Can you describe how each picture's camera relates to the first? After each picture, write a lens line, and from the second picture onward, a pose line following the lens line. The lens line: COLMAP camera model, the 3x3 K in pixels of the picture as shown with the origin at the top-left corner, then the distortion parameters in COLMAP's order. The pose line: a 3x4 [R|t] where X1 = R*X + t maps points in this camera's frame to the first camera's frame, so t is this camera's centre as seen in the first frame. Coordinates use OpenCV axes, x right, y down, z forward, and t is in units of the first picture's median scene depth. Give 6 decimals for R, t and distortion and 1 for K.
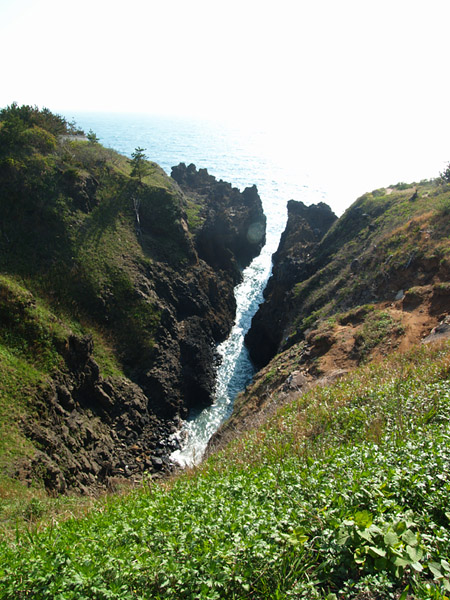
lens RADIAL K [[436.5, 0, 224.6], [0, 436.5, 299.2], [0, 0, 1]] dist [-0.015241, -0.001794]
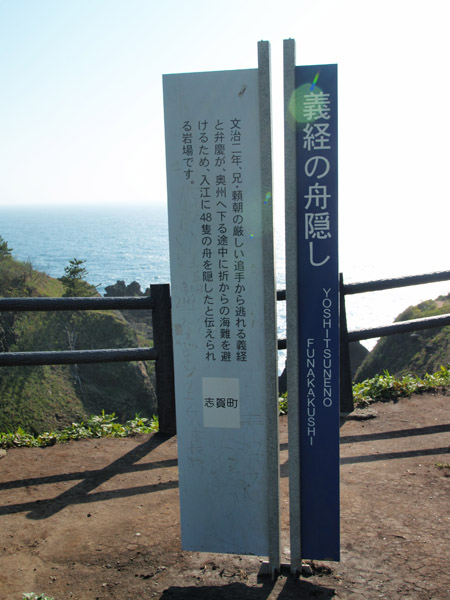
lens RADIAL K [[709.5, 0, 225.4], [0, 709.5, 300.2], [0, 0, 1]] dist [-0.002281, 0.000000]
pose [[0.995658, -0.037406, 0.085236, -0.062216], [0.059226, 0.961010, -0.270095, 0.035077], [-0.071810, 0.273971, 0.959053, -0.086105]]
